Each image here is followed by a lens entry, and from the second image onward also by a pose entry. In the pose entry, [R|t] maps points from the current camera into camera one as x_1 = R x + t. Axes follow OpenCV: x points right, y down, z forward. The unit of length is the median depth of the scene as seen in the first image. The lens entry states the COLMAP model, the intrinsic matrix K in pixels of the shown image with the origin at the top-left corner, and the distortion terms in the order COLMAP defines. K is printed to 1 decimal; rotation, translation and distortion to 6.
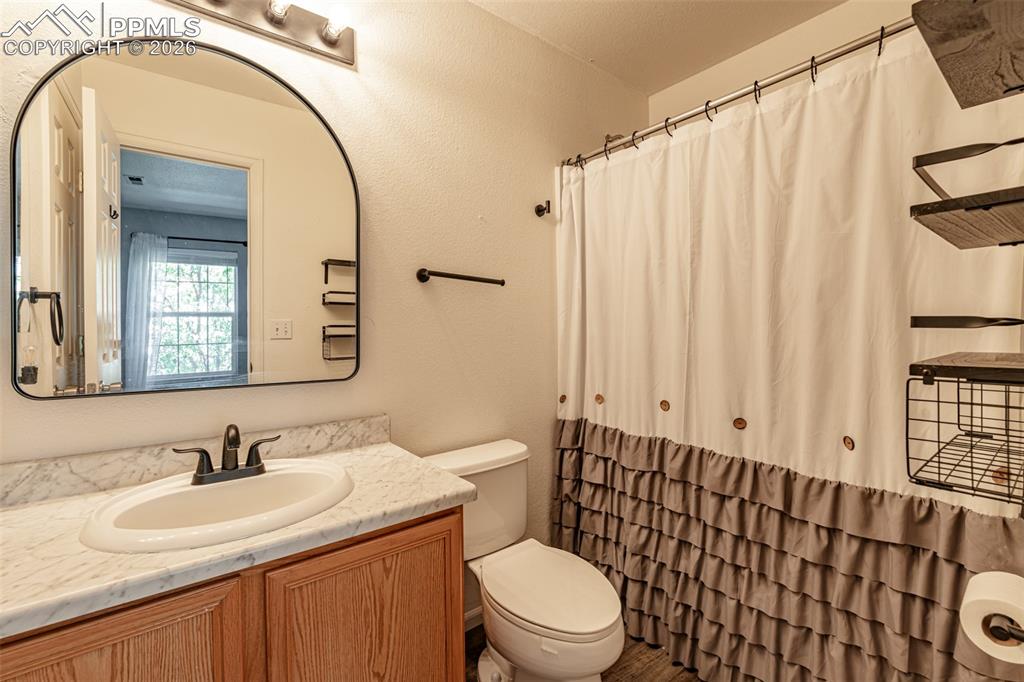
lens RADIAL K [[435.6, 0, 512.0], [0, 435.6, 341.0], [0, 0, 1]] dist [0.000002, -0.000211]
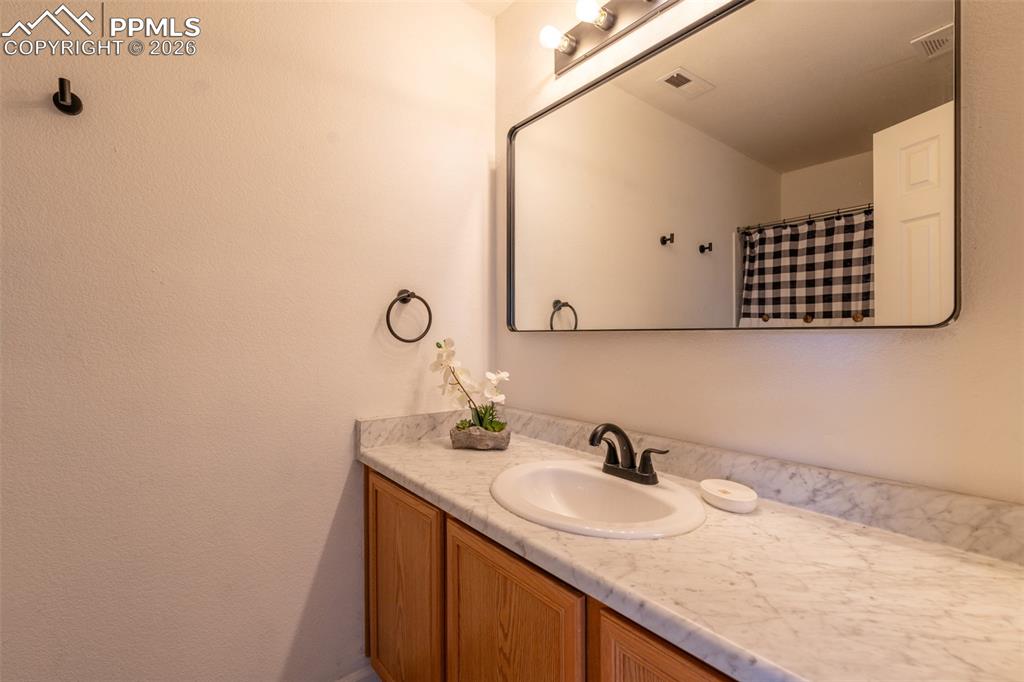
lens RADIAL K [[435.6, 0, 512.0], [0, 435.6, 341.0], [0, 0, 1]] dist [0.000002, -0.000211]
pose [[0.033759, 0.000980, -0.999430, 0.266267], [-0.048295, 0.998833, -0.000652, 0.028129], [0.998262, 0.048290, 0.033767, 0.652474]]
